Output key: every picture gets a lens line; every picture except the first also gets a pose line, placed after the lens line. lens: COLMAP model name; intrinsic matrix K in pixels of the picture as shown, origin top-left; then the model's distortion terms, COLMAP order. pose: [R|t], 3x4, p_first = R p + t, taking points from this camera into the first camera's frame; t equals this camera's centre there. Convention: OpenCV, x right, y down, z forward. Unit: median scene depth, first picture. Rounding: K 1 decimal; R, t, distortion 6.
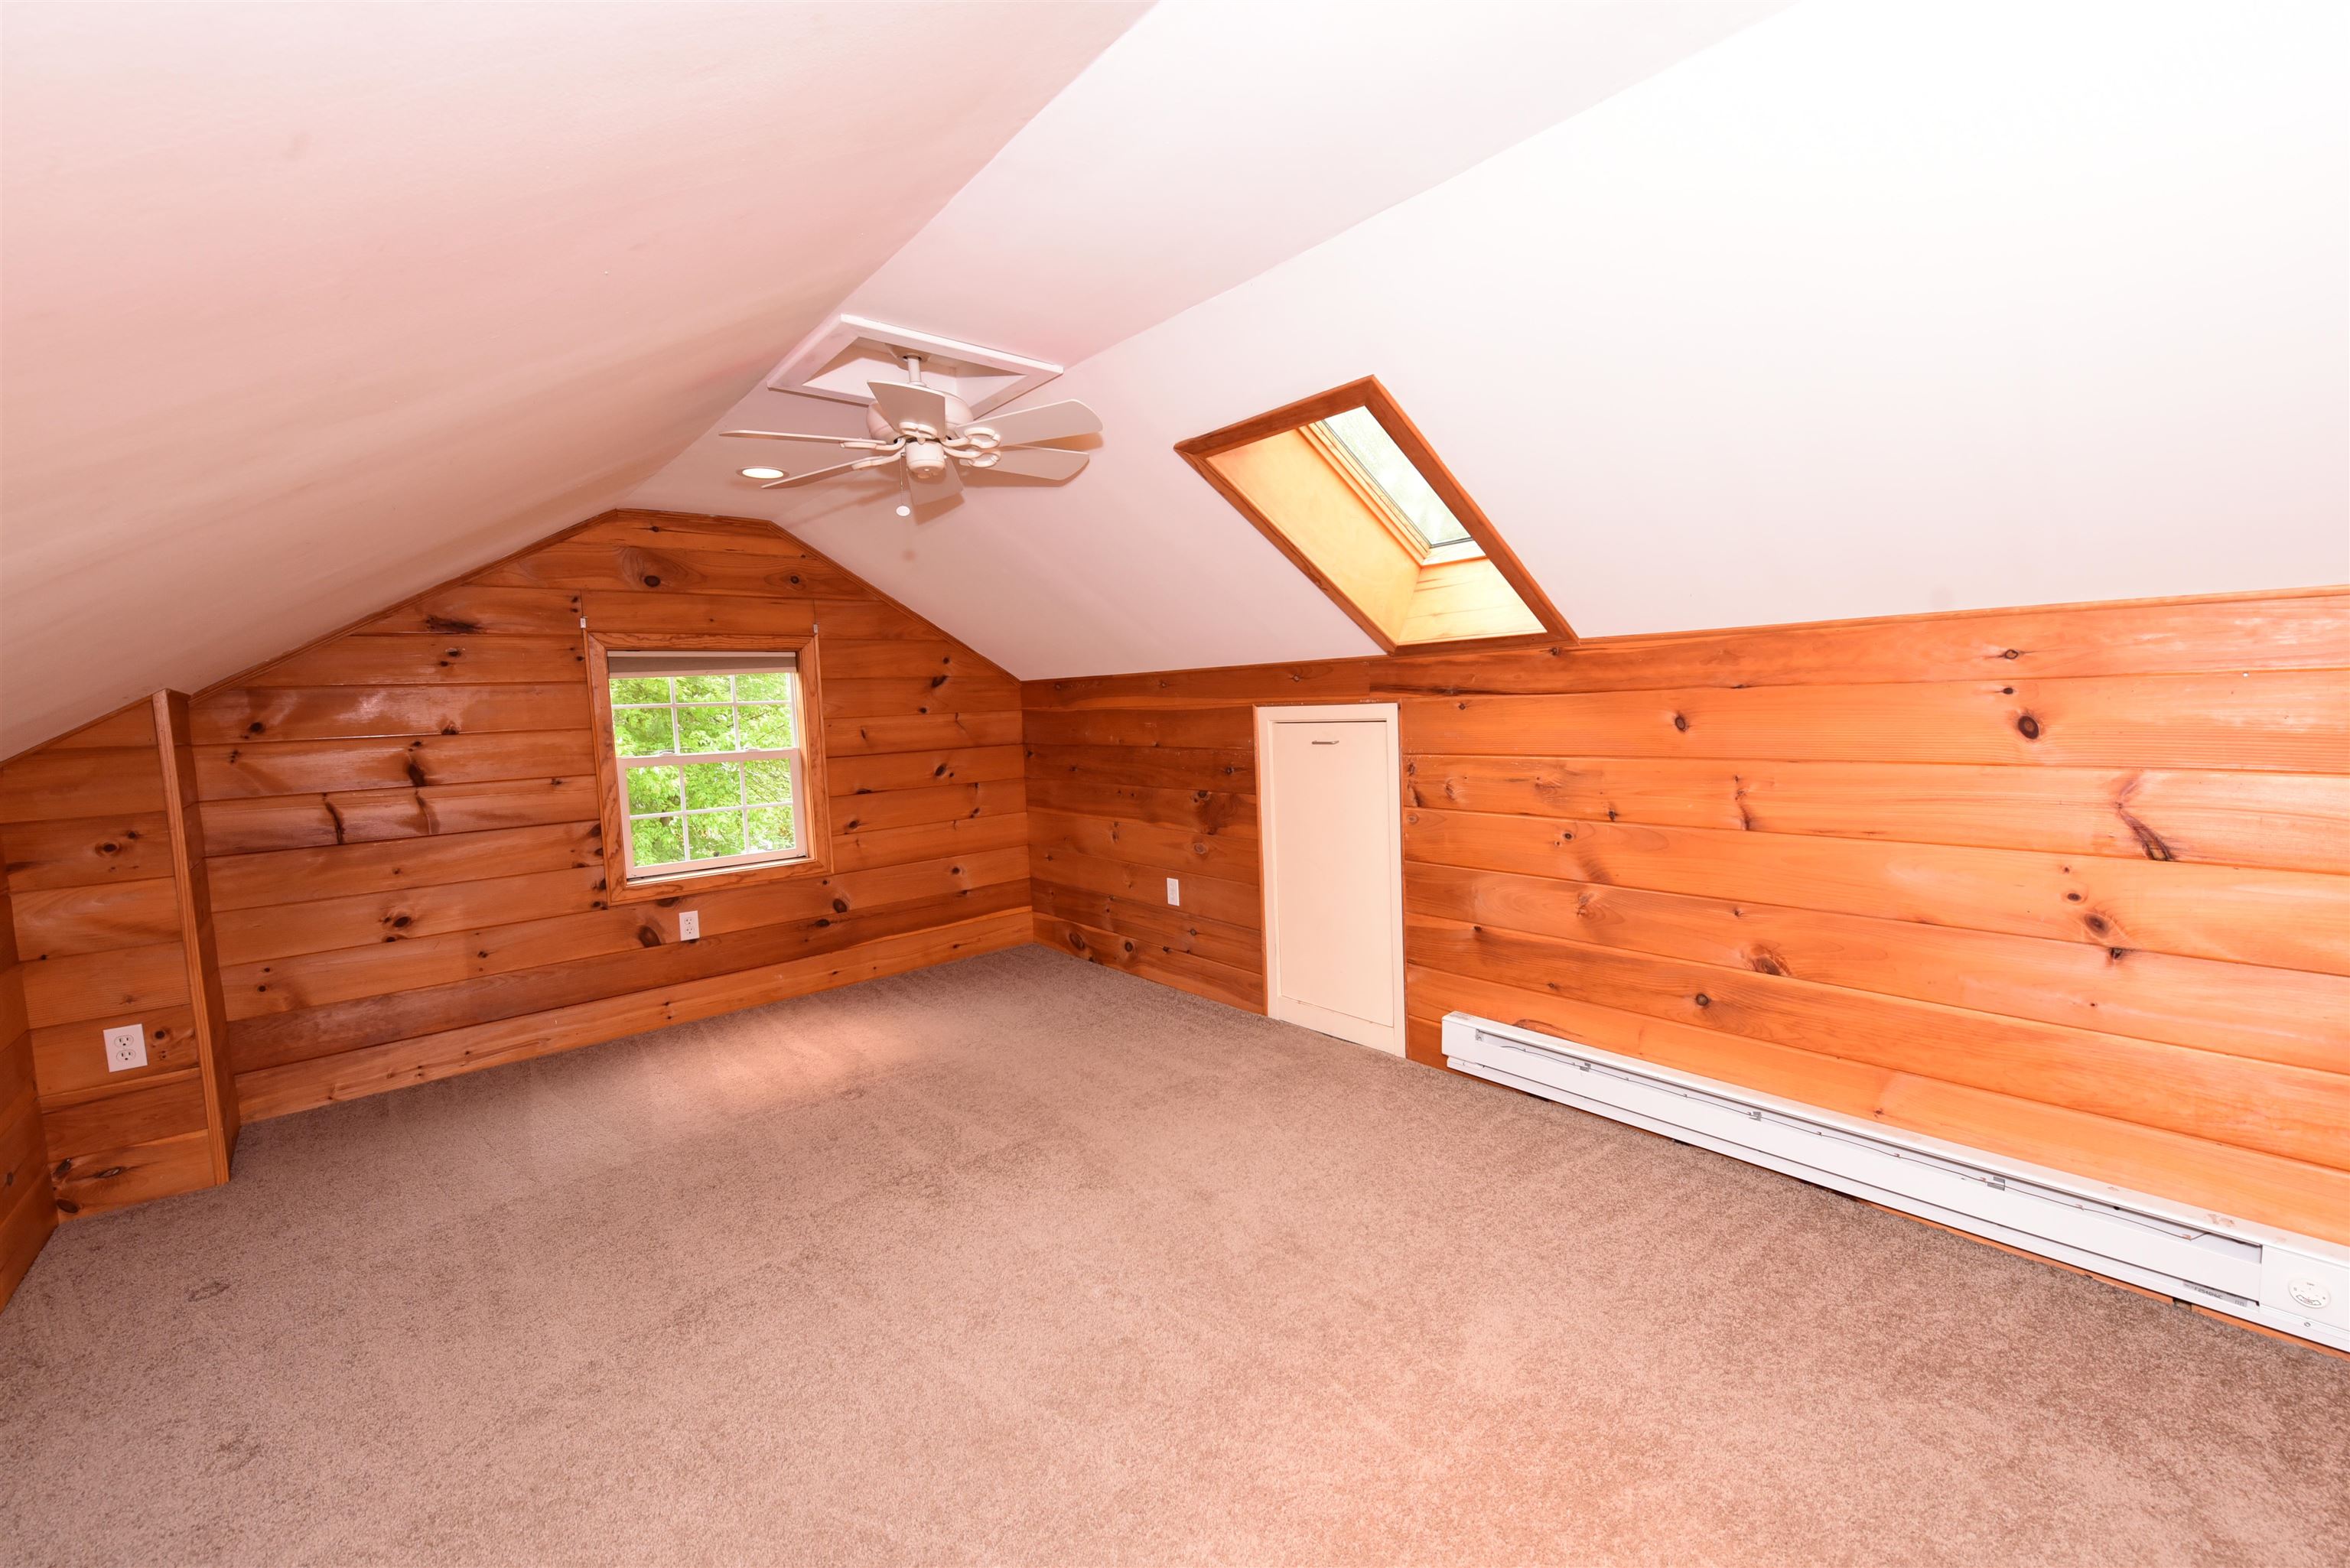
lens RADIAL K [[934.6, 0, 1175.0], [0, 934.6, 784.0], [0, 0, 1]] dist [-0.003478, -0.000402]
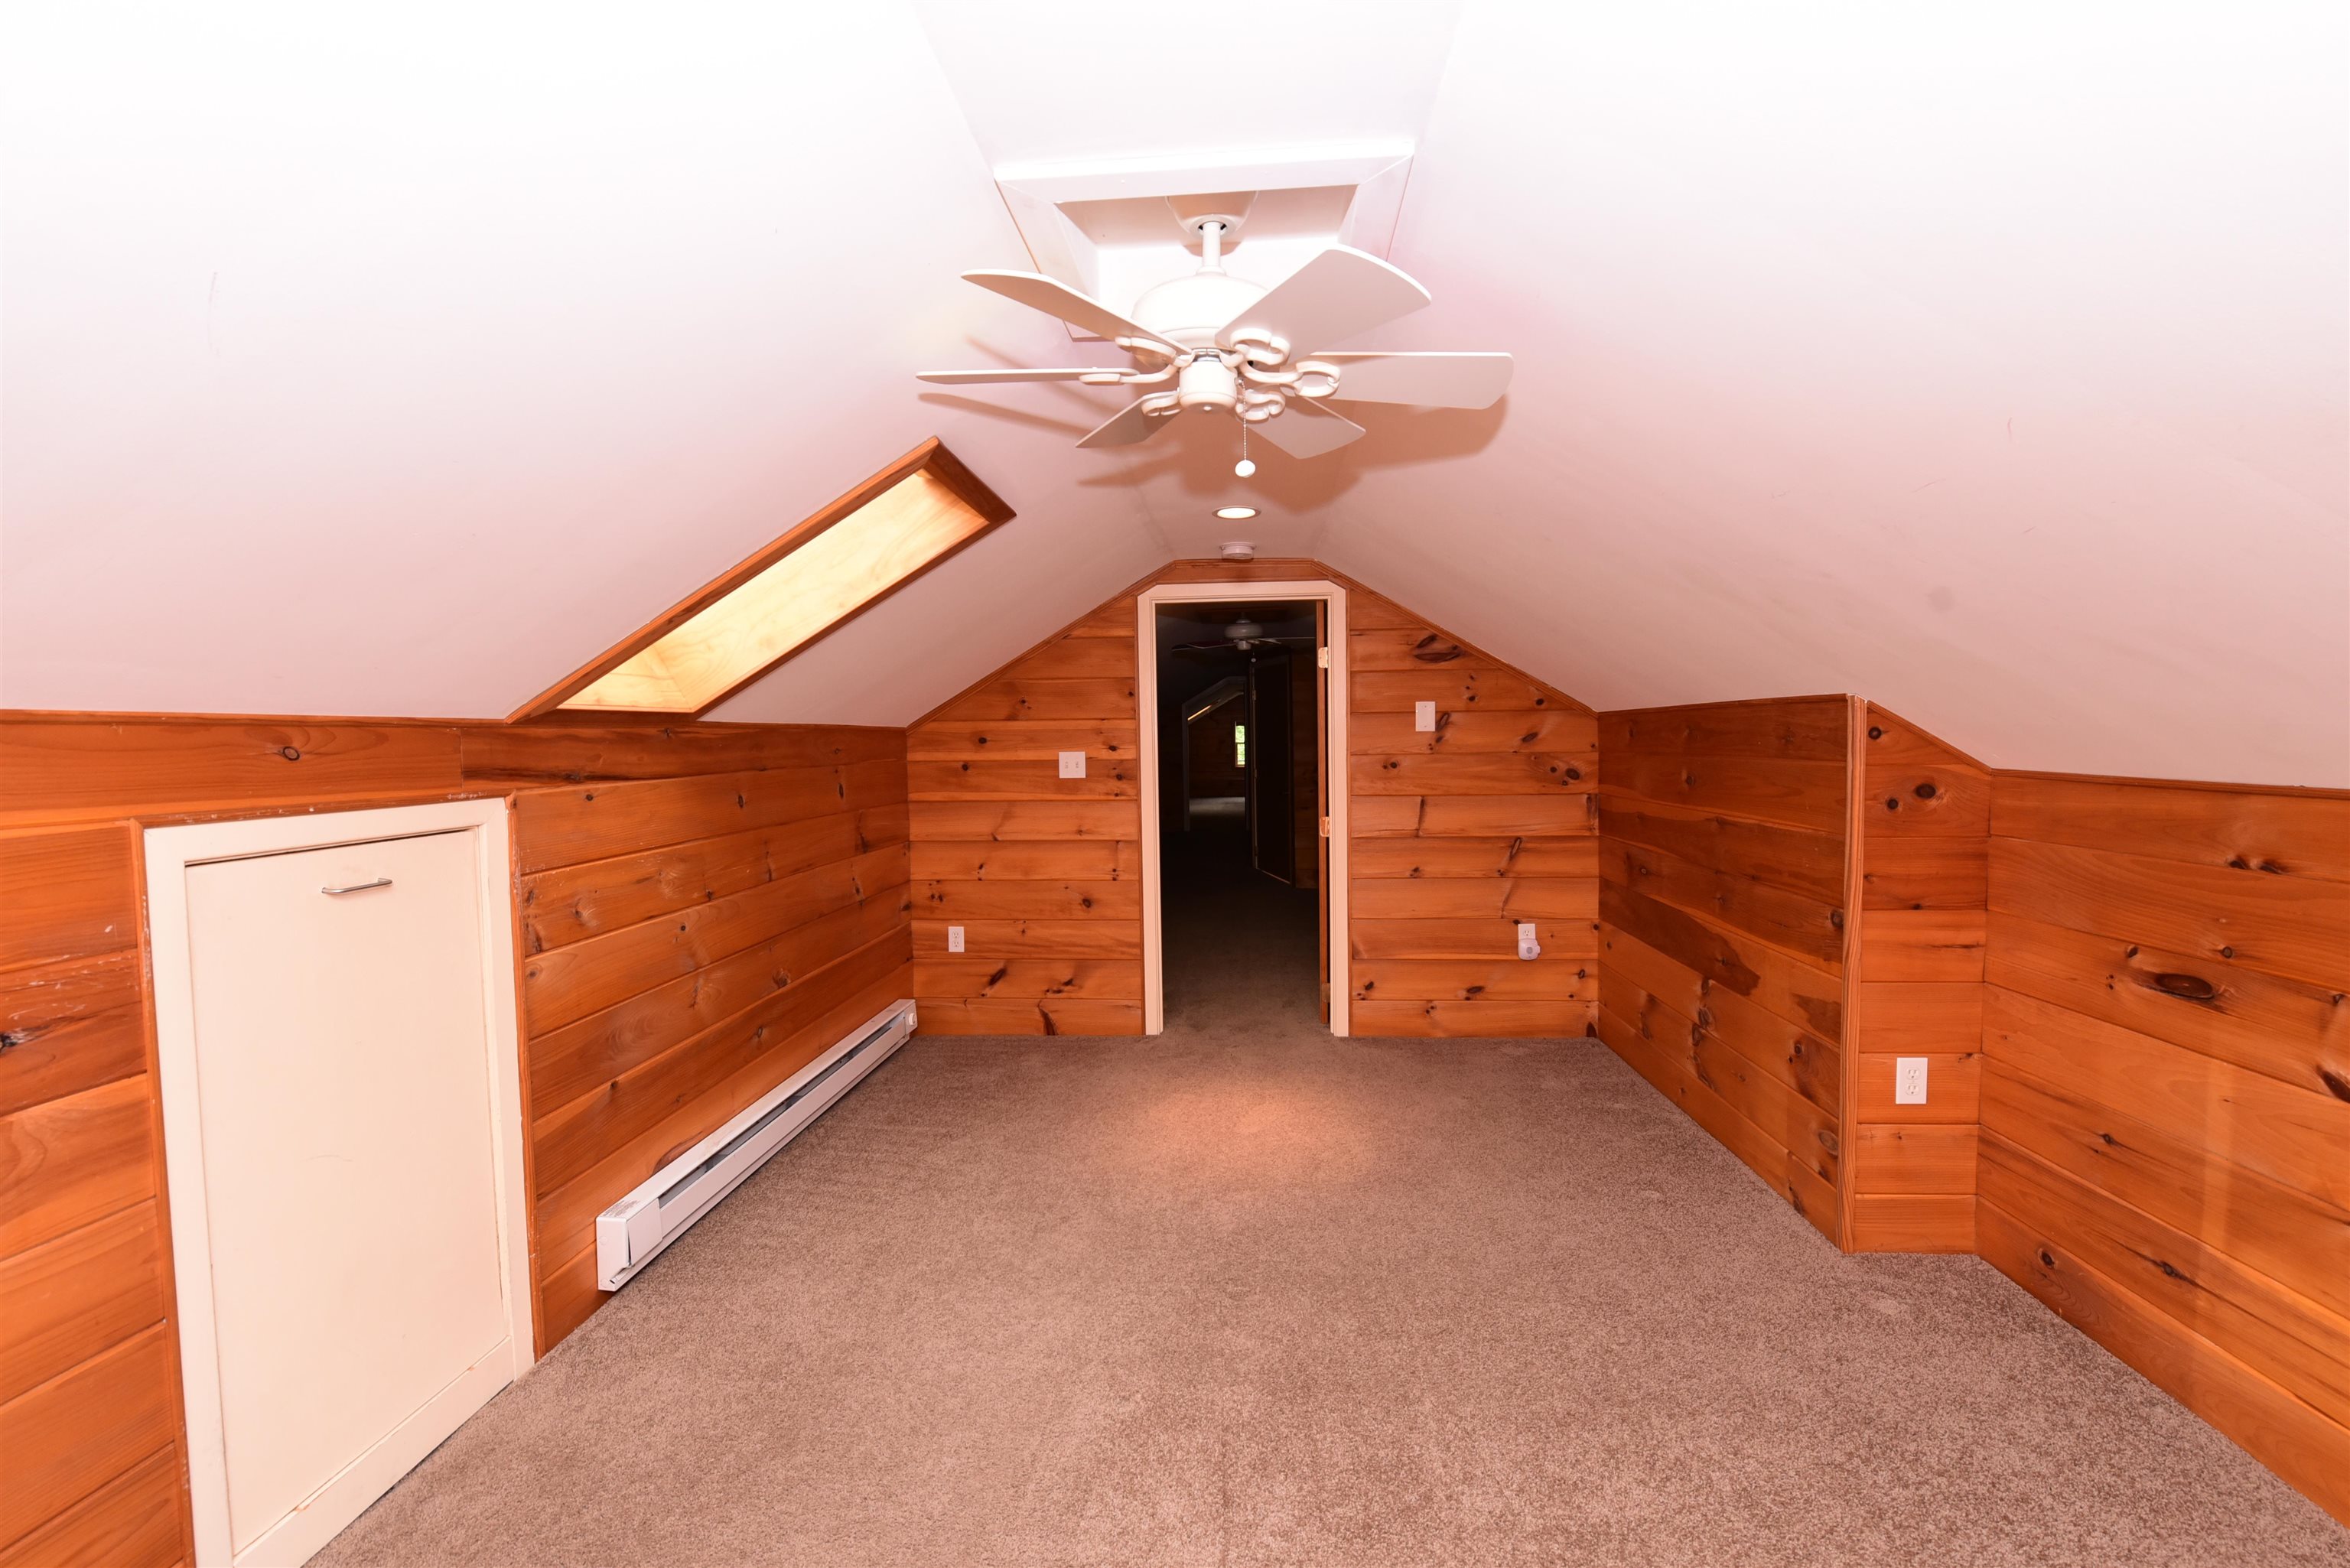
lens RADIAL K [[930.4, 0, 1187.4], [0, 930.4, 782.3], [0, 0, 1]] dist [-0.007682, -0.000422]
pose [[-0.700989, 0.011622, 0.713078, -0.520354], [0.104248, 0.990797, 0.086332, -0.101286], [-0.705512, 0.134855, -0.695749, 1.095551]]
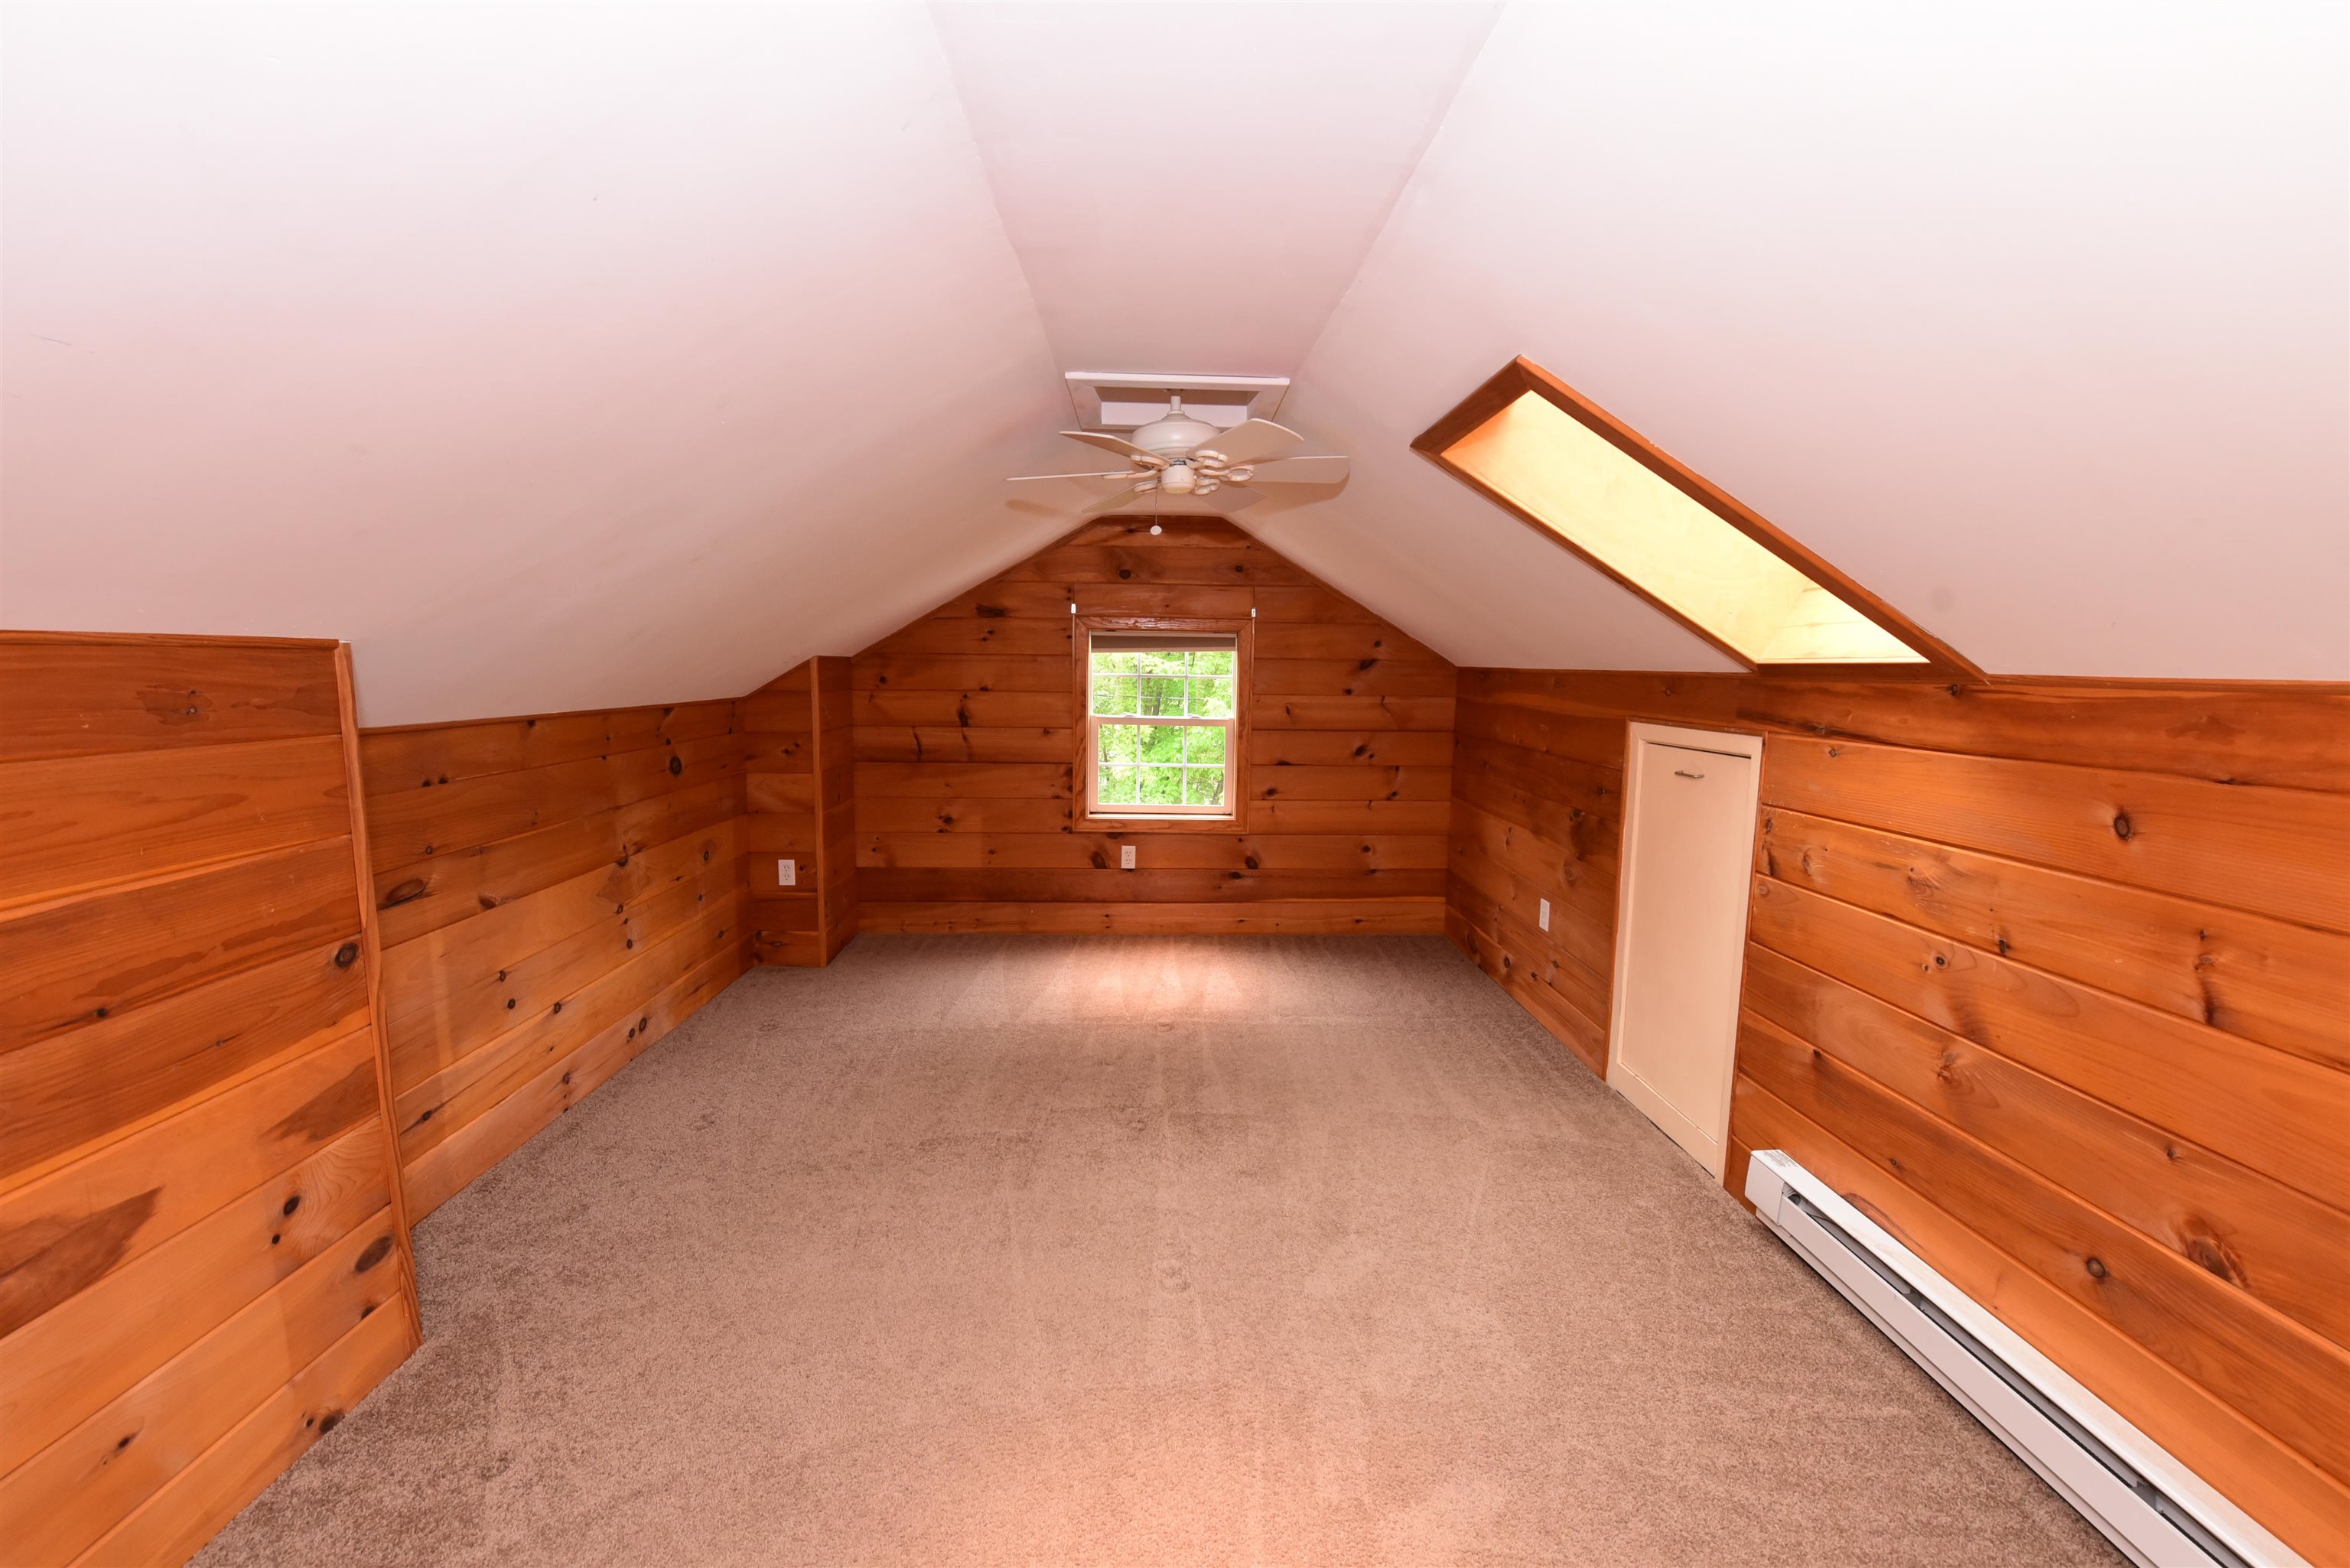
lens RADIAL K [[930.4, 0, 1187.4], [0, 930.4, 782.3], [0, 0, 1]] dist [-0.007682, -0.000422]
pose [[0.780406, 0.128025, -0.612027, 0.334811], [-0.098672, 0.991765, 0.081641, -0.064545], [0.617439, -0.003323, 0.786612, 0.109344]]
